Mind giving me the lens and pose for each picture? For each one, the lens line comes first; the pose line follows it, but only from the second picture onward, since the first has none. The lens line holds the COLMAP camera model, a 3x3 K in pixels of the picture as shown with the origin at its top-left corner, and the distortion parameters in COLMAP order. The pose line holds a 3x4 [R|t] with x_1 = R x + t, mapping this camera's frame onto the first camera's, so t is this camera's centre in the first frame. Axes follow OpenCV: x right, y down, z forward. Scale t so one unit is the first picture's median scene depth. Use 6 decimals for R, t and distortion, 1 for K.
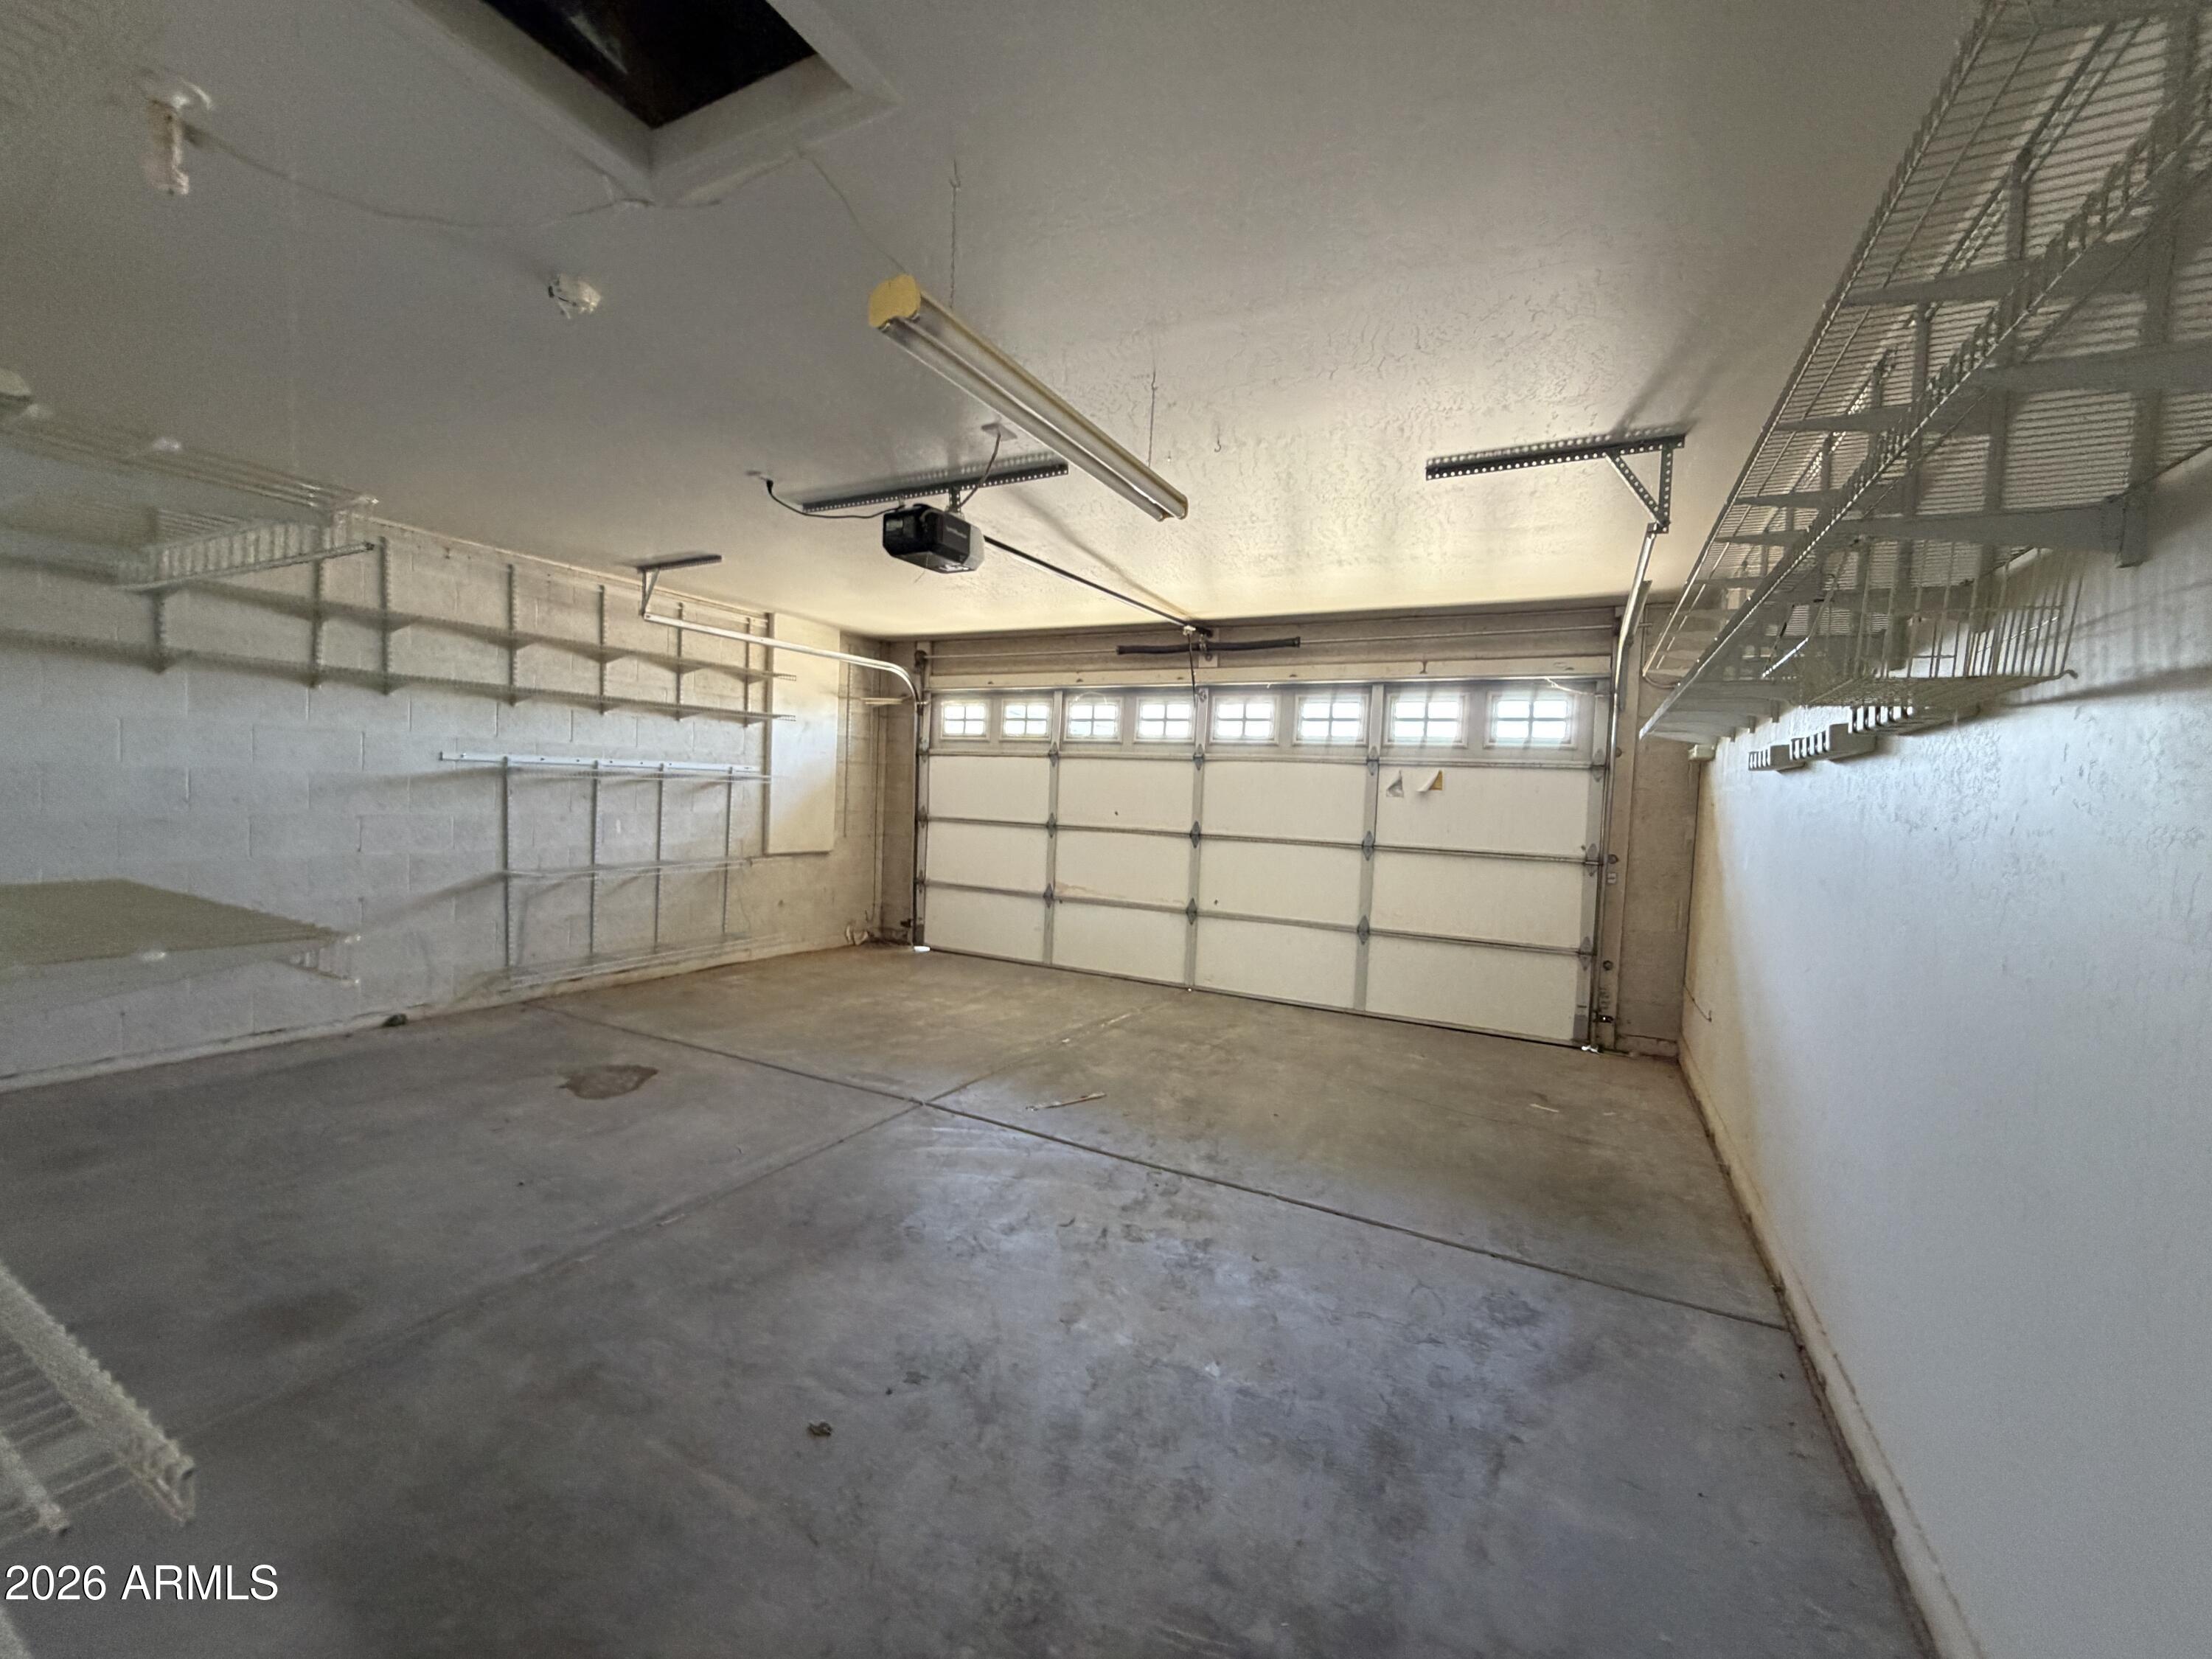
lens RADIAL K [[877.9, 0, 1105.5], [0, 877.9, 829.3], [0, 0, 1]] dist [-0.001590, 0.000585]
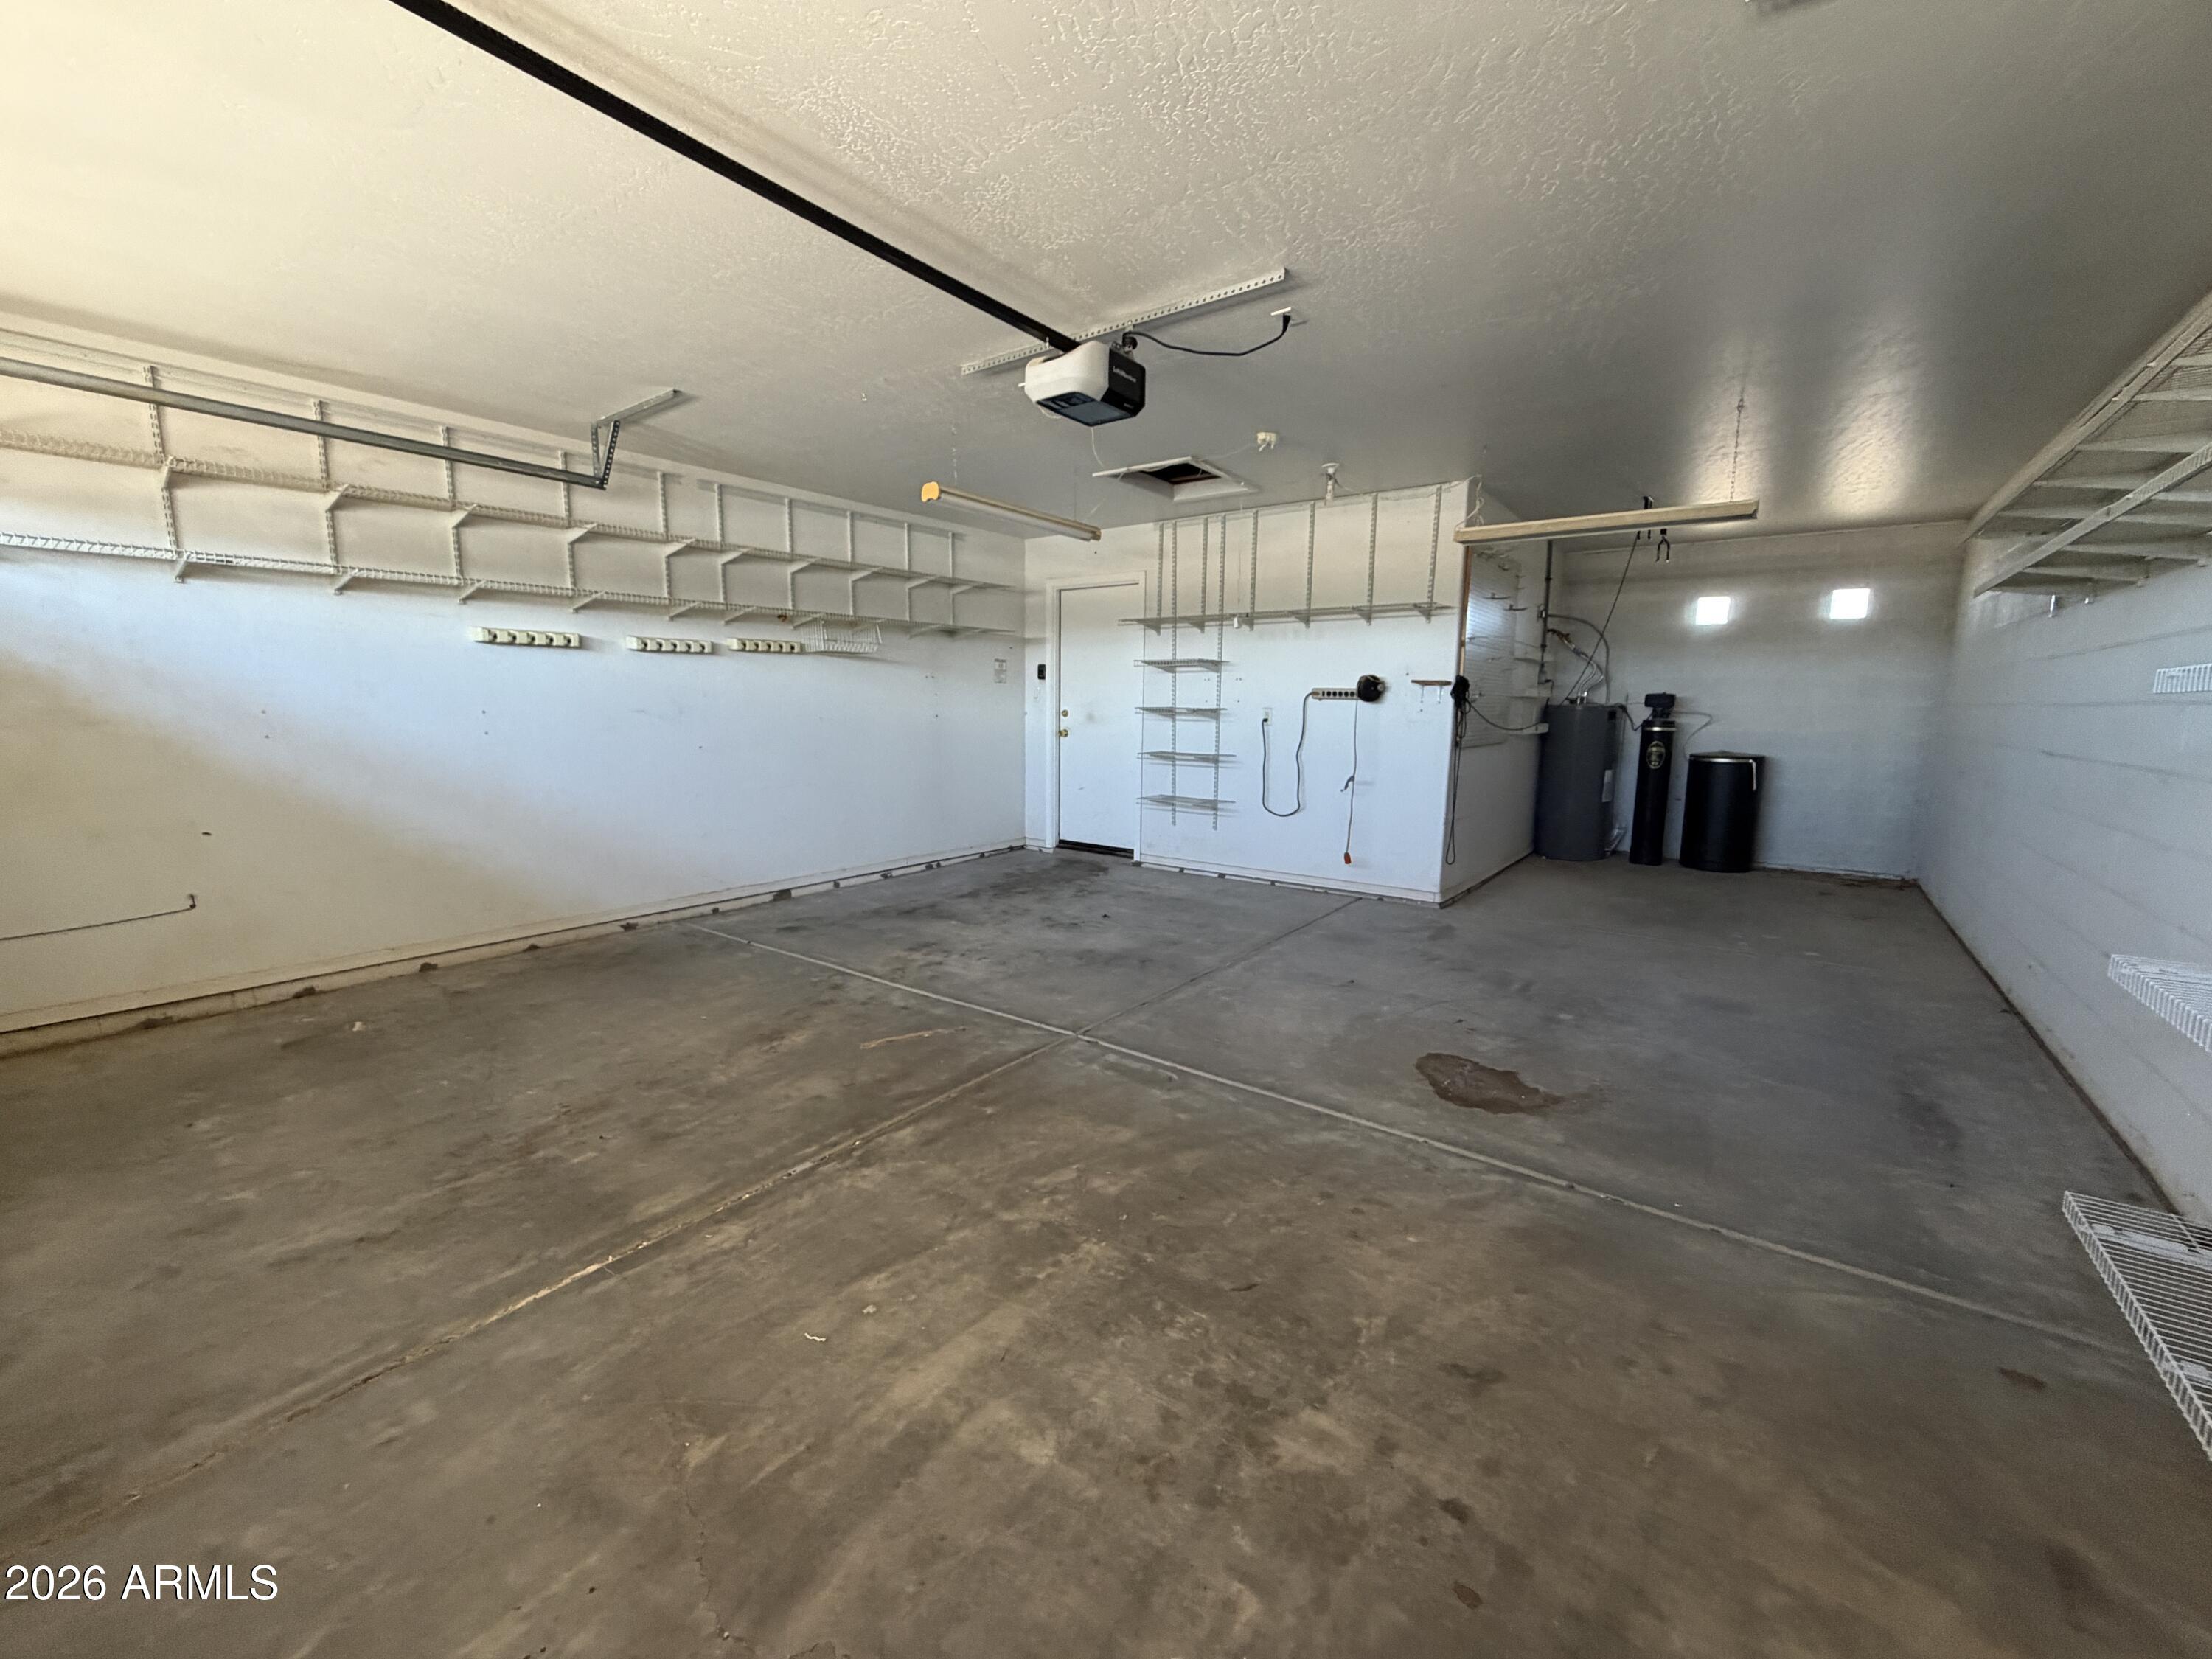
lens RADIAL K [[877.9, 0, 1107.6], [0, 877.9, 828.3], [0, 0, 1]] dist [-0.001590, 0.000585]
pose [[-0.986898, -0.072546, 0.144118, -0.305782], [-0.043704, 0.980019, 0.194042, -0.063128], [-0.155315, 0.185201, -0.970349, 1.581822]]
